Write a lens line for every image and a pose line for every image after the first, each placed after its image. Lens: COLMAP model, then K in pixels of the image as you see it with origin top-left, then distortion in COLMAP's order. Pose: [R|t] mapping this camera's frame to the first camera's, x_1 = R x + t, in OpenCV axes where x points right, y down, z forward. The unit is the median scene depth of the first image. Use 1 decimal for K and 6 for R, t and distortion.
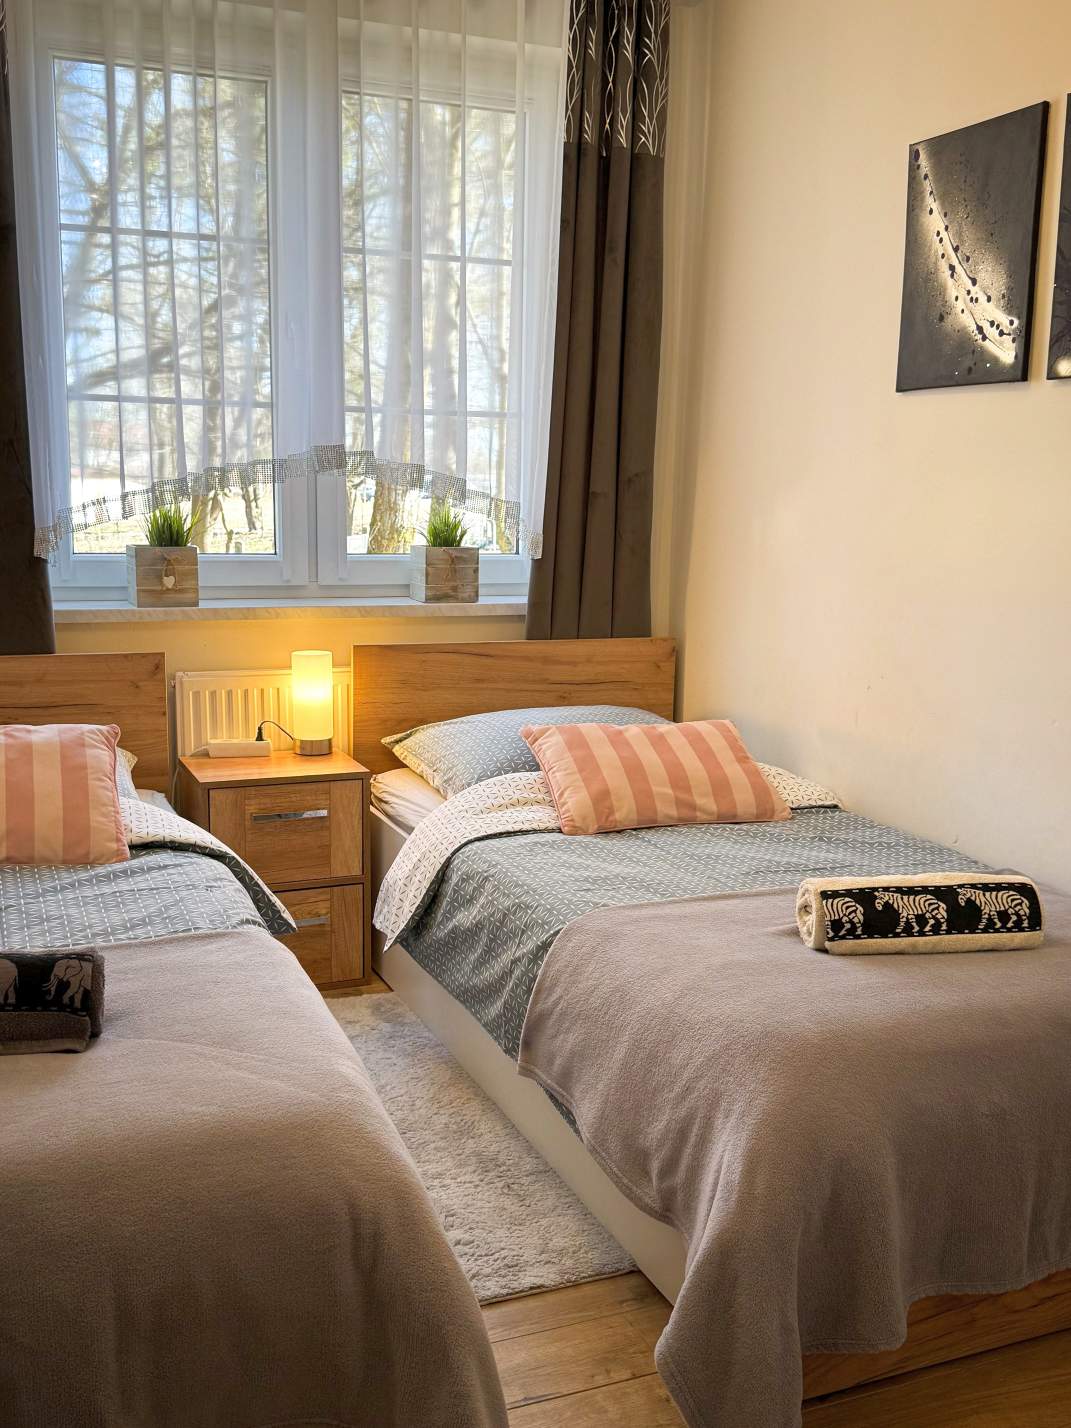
lens RADIAL K [[1326.3, 0, 535.5], [0, 1326.3, 714.0], [0, 0, 1]] dist [0.203851, -0.368266]
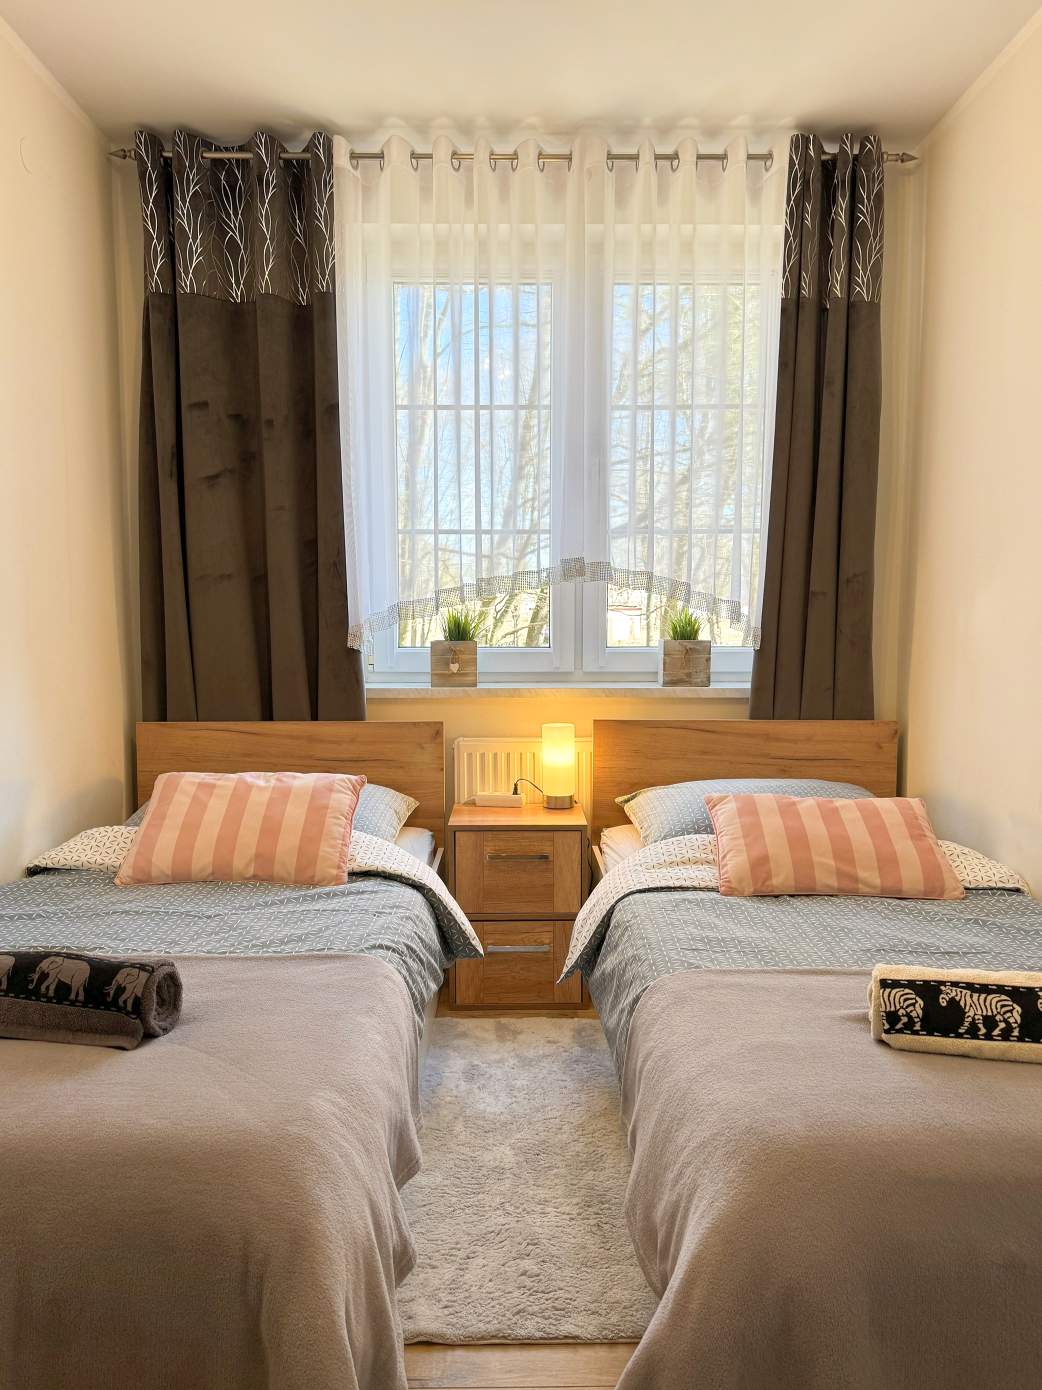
lens RADIAL K [[1013.1, 0, 521.0], [0, 1013.1, 695.0], [0, 0, 1]] dist [0.162910, -0.255491]
pose [[0.937602, 0.015637, -0.347358, 0.153602], [-0.044470, 0.996177, -0.075189, -0.001937], [0.344855, 0.085944, 0.934713, 0.137415]]
